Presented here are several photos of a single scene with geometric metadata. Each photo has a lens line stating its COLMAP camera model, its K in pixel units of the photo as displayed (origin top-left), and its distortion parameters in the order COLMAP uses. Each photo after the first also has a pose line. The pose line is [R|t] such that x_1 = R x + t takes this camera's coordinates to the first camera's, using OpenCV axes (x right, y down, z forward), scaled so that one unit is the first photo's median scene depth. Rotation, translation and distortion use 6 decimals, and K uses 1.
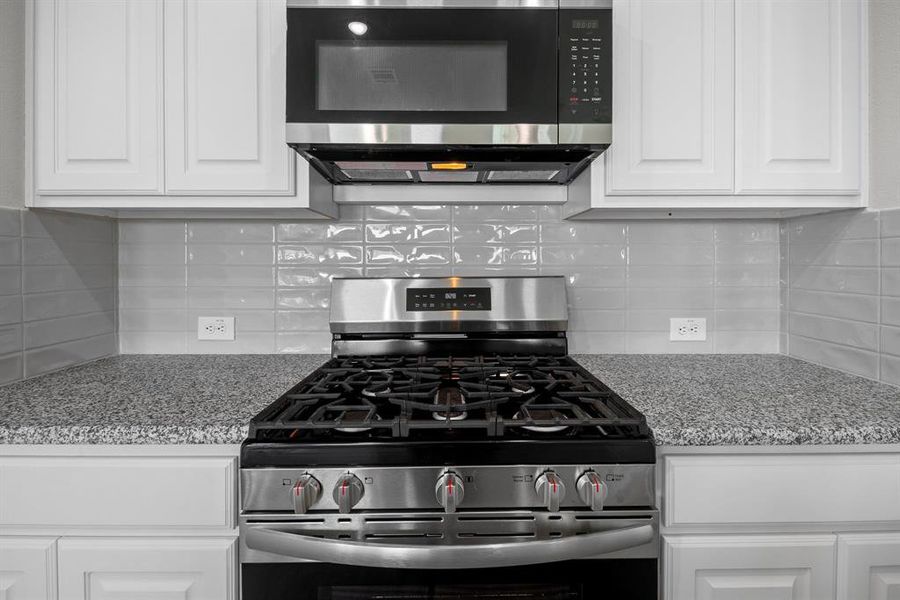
lens RADIAL K [[417.3, 0, 452.3], [0, 417.3, 268.4], [0, 0, 1]] dist [0.003677, -0.005037]
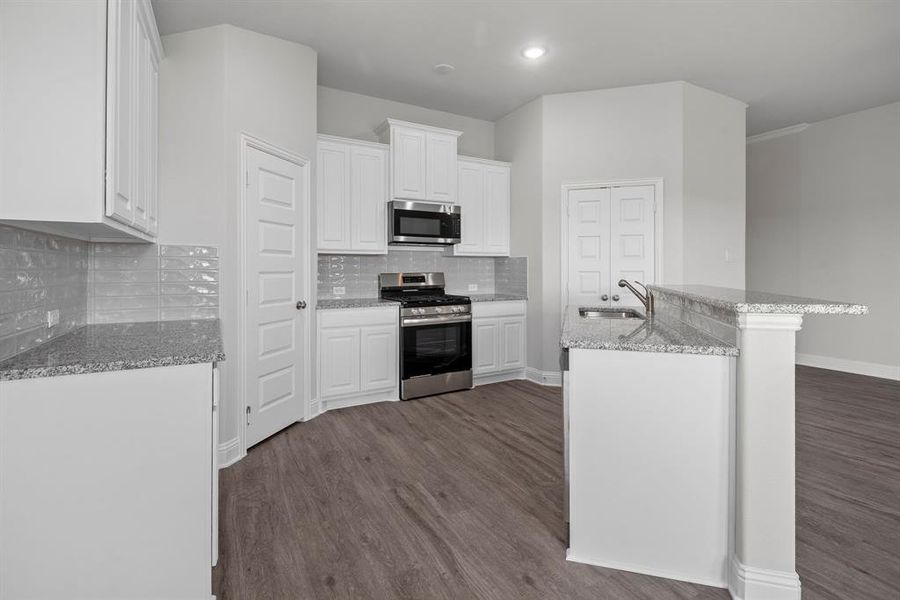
lens RADIAL K [[417.2, 0, 454.0], [0, 417.2, 268.8], [0, 0, 1]] dist [0.059904, -0.000217]
pose [[0.874948, -0.002793, 0.484210, -1.674070], [0.009154, 0.999900, -0.010772, 0.030571], [-0.484131, 0.013857, 0.874886, -2.625408]]
